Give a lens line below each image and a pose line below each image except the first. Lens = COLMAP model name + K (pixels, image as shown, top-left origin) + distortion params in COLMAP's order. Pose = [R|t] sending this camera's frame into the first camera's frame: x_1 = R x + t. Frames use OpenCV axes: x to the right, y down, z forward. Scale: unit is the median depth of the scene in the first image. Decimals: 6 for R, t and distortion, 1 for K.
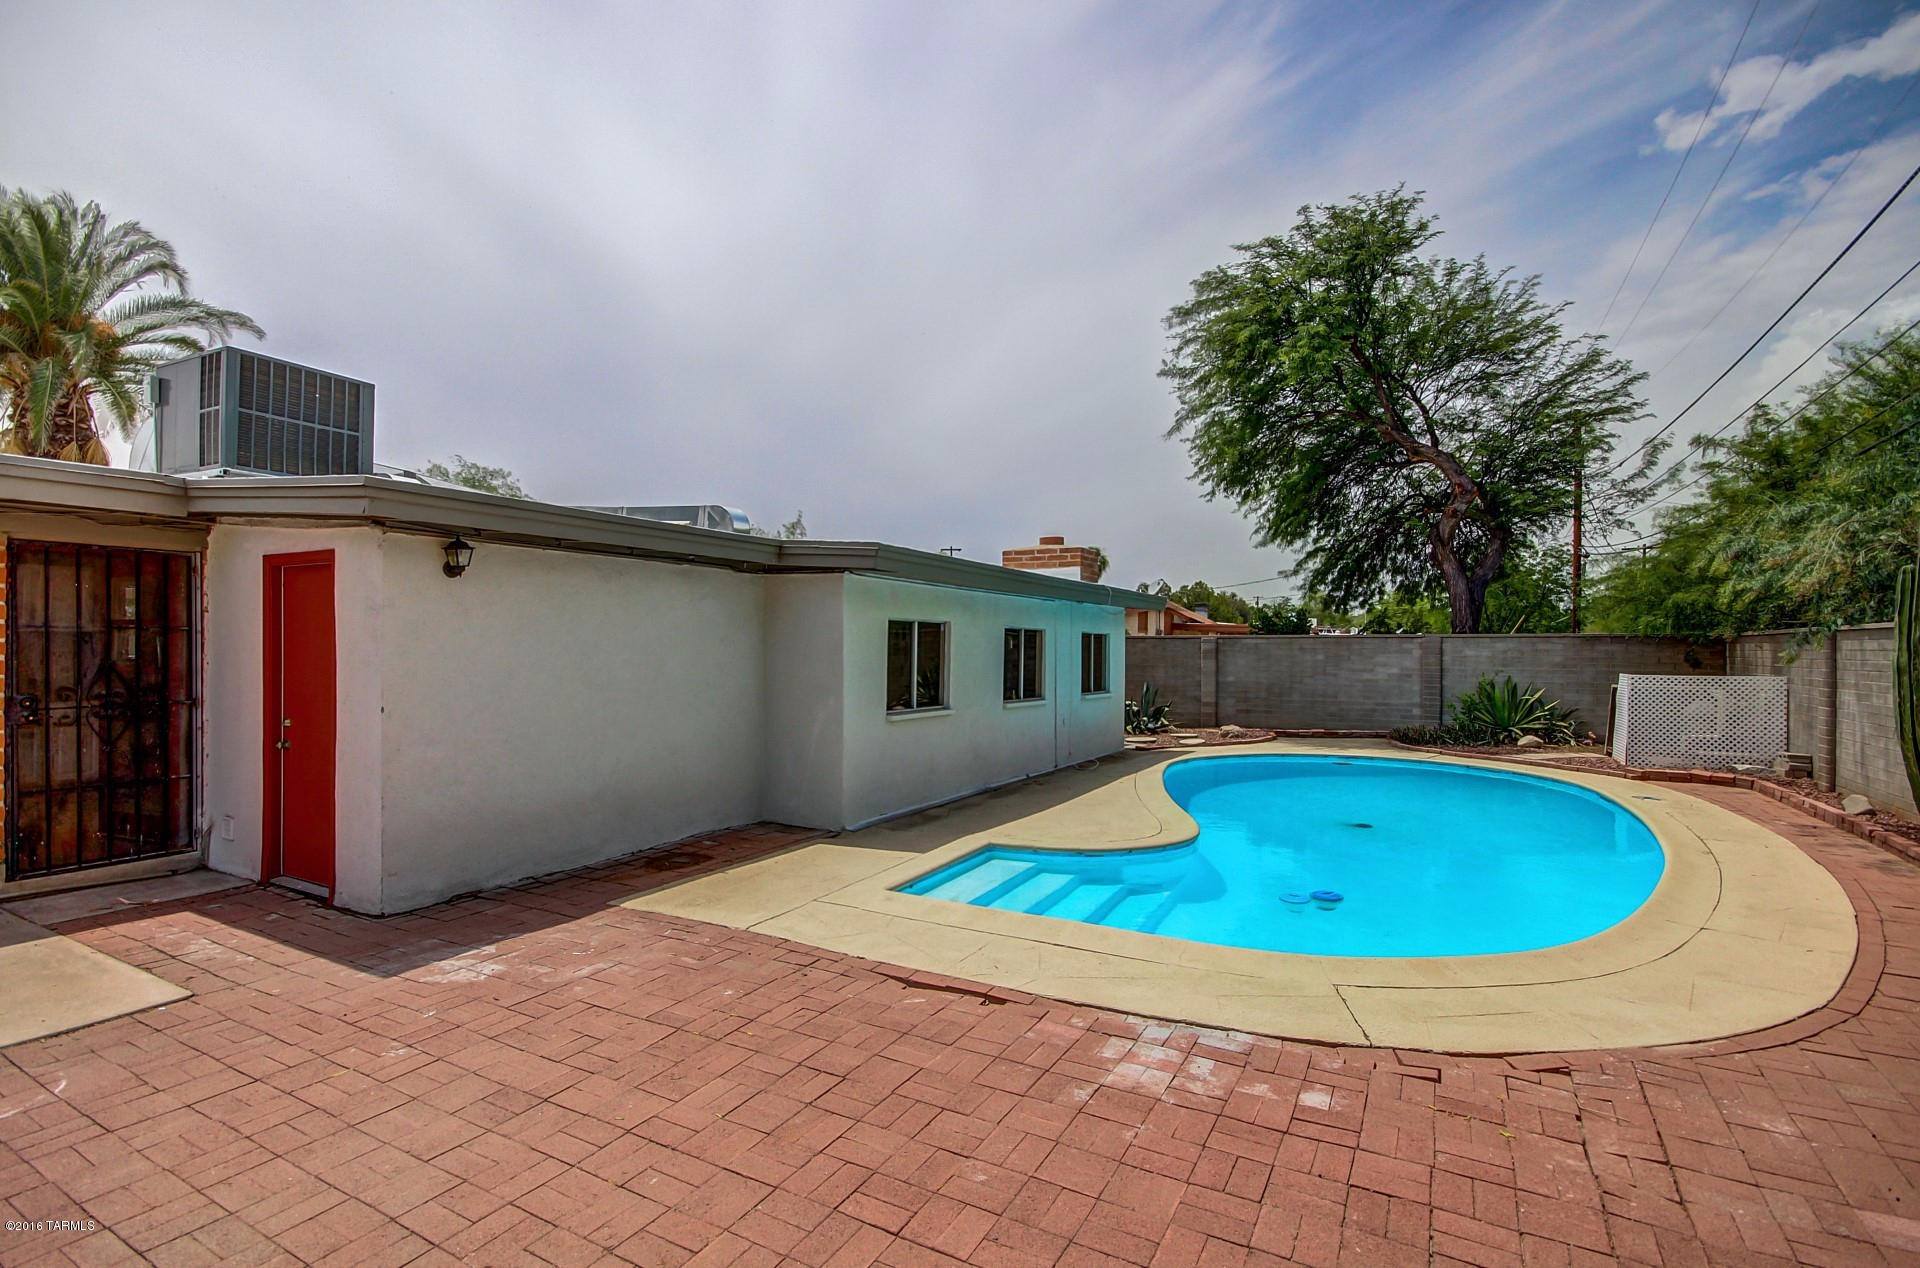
lens RADIAL K [[895.9, 0, 956.5], [0, 895.9, 641.5], [0, 0, 1]] dist [0.008407, -0.000004]
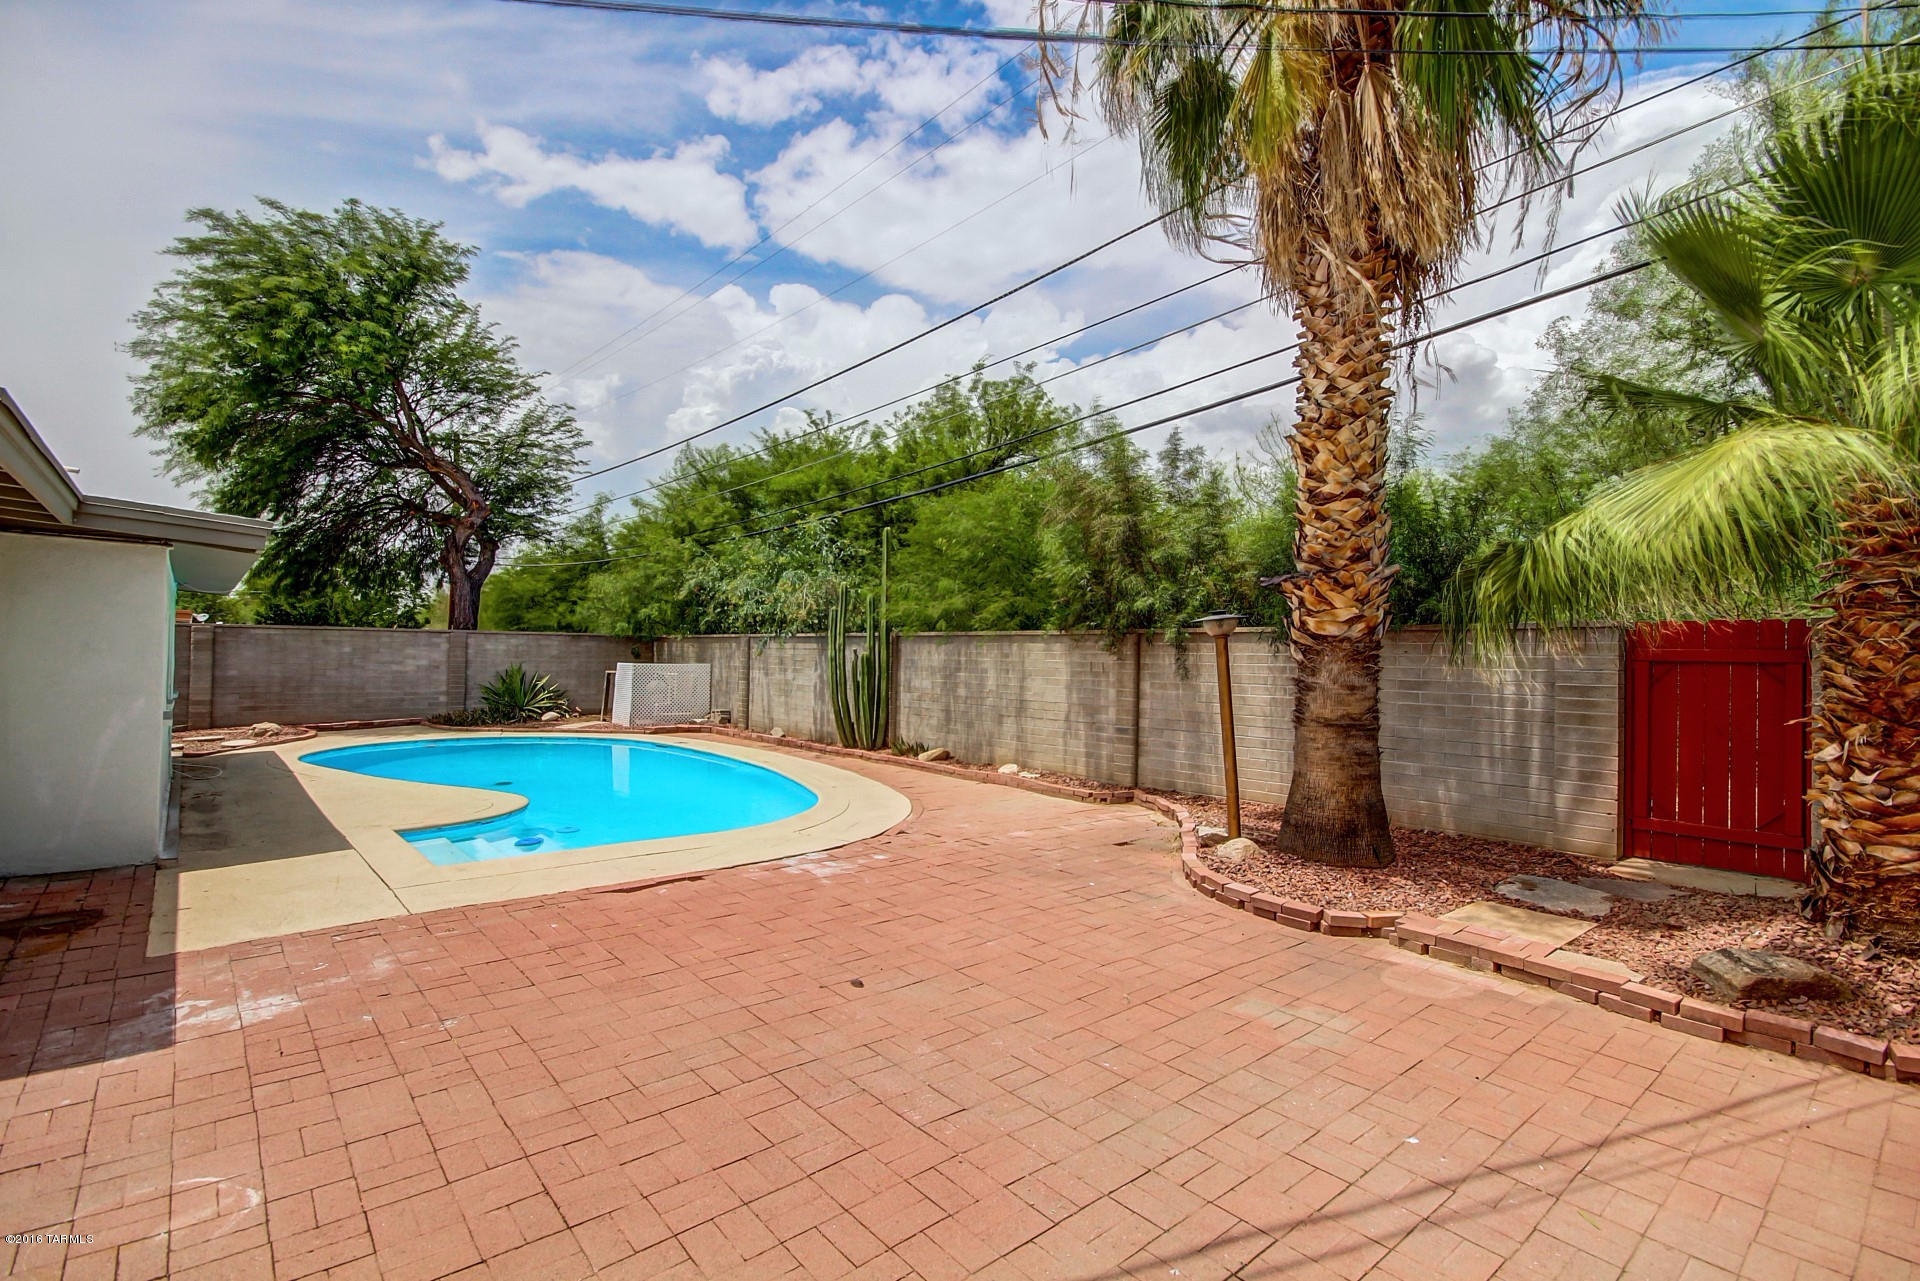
lens RADIAL K [[882.8, 0, 965.5], [0, 882.8, 642.4], [0, 0, 1]] dist [-0.006531, 0.000876]
pose [[0.337142, 0.013098, 0.941363, -0.325036], [-0.022195, 0.999736, -0.005961, 0.000060], [-0.941192, -0.018883, 0.337344, 0.020682]]
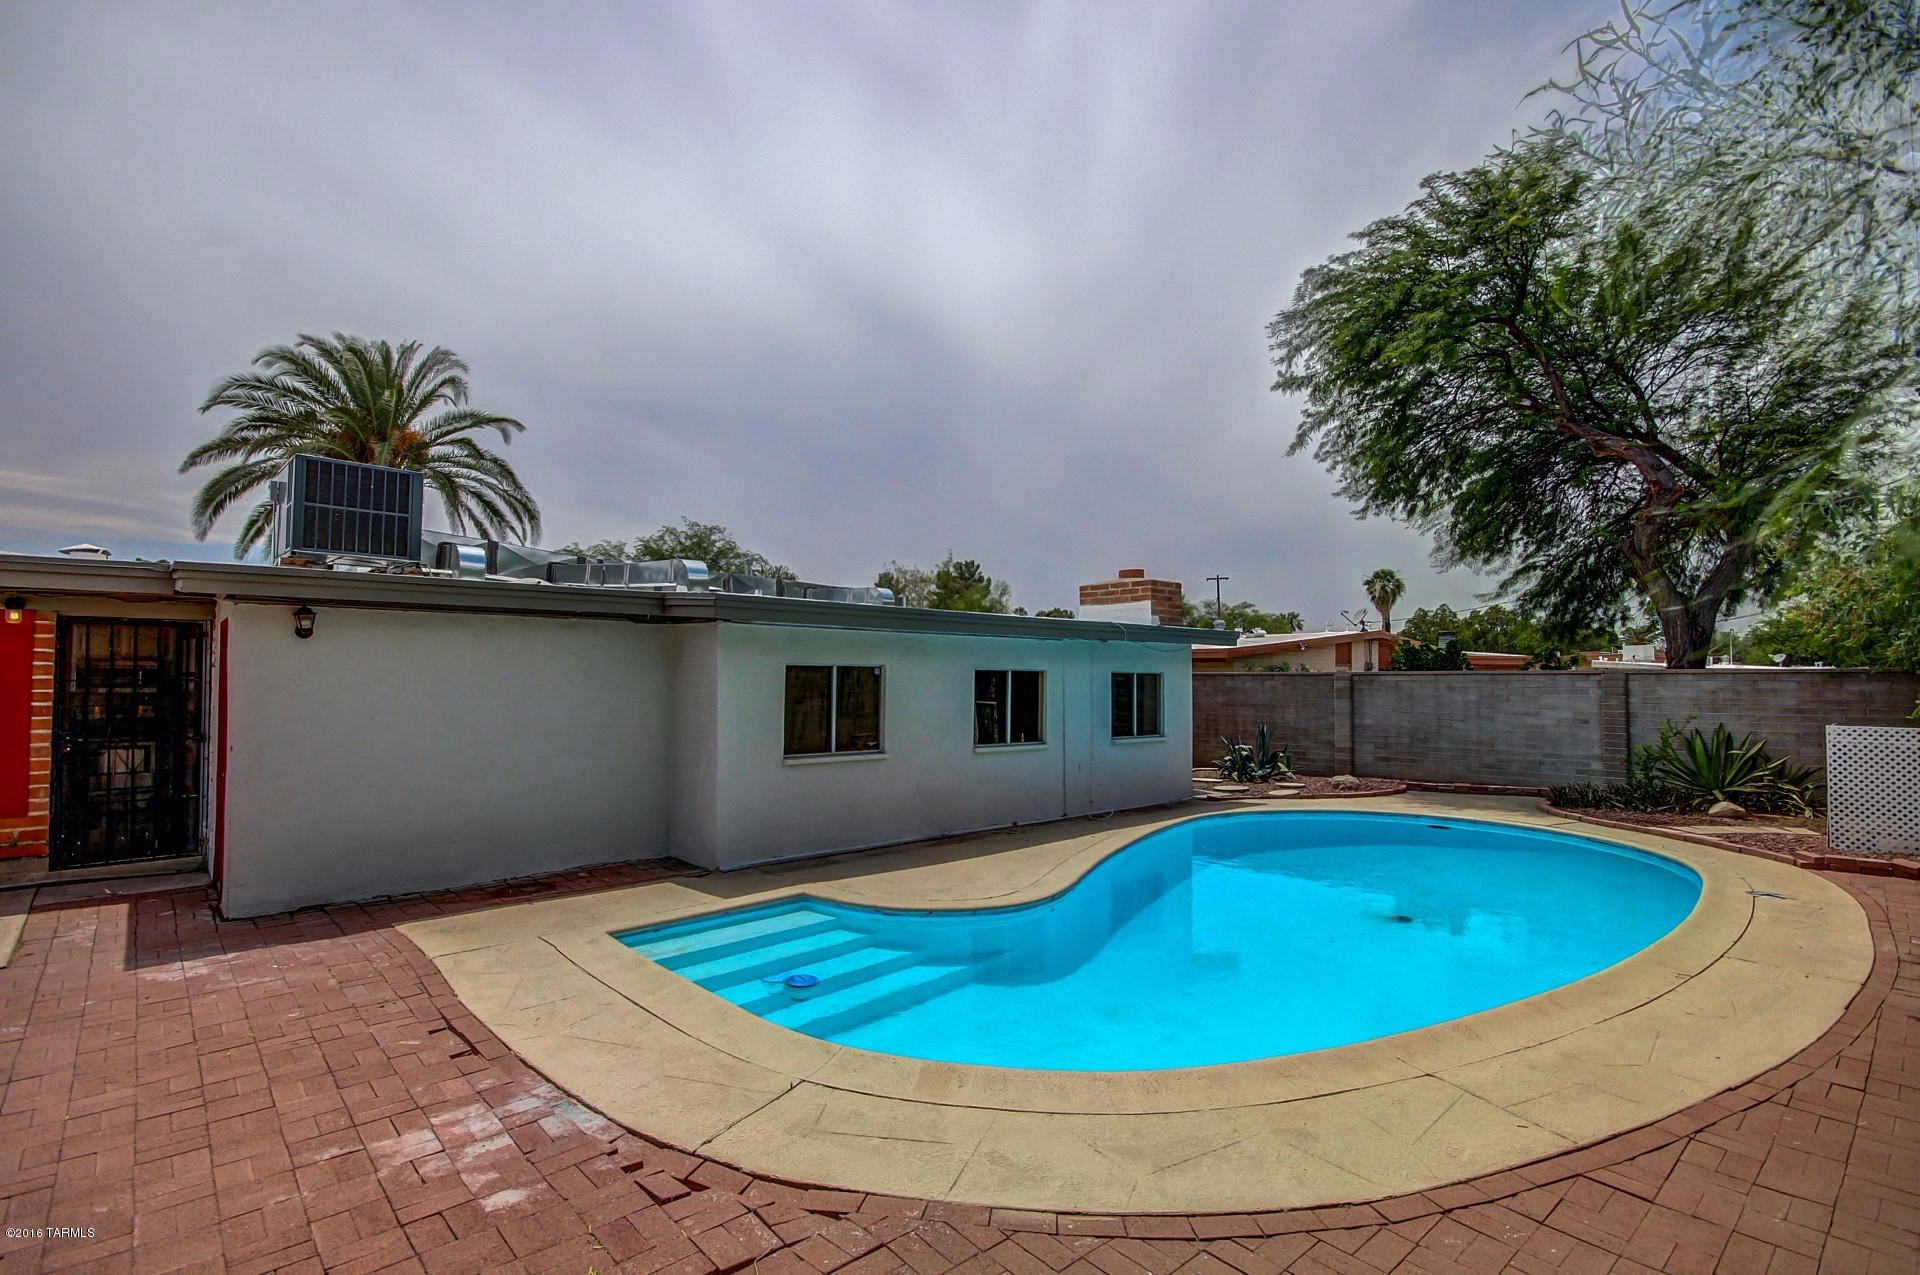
lens RADIAL K [[895.9, 0, 956.5], [0, 895.9, 645.0], [0, 0, 1]] dist [0.008407, -0.000004]
pose [[0.949306, -0.015261, -0.313983, 0.238820], [0.005037, 0.999431, -0.033347, -0.006855], [0.314313, 0.030075, 0.948843, 0.049956]]
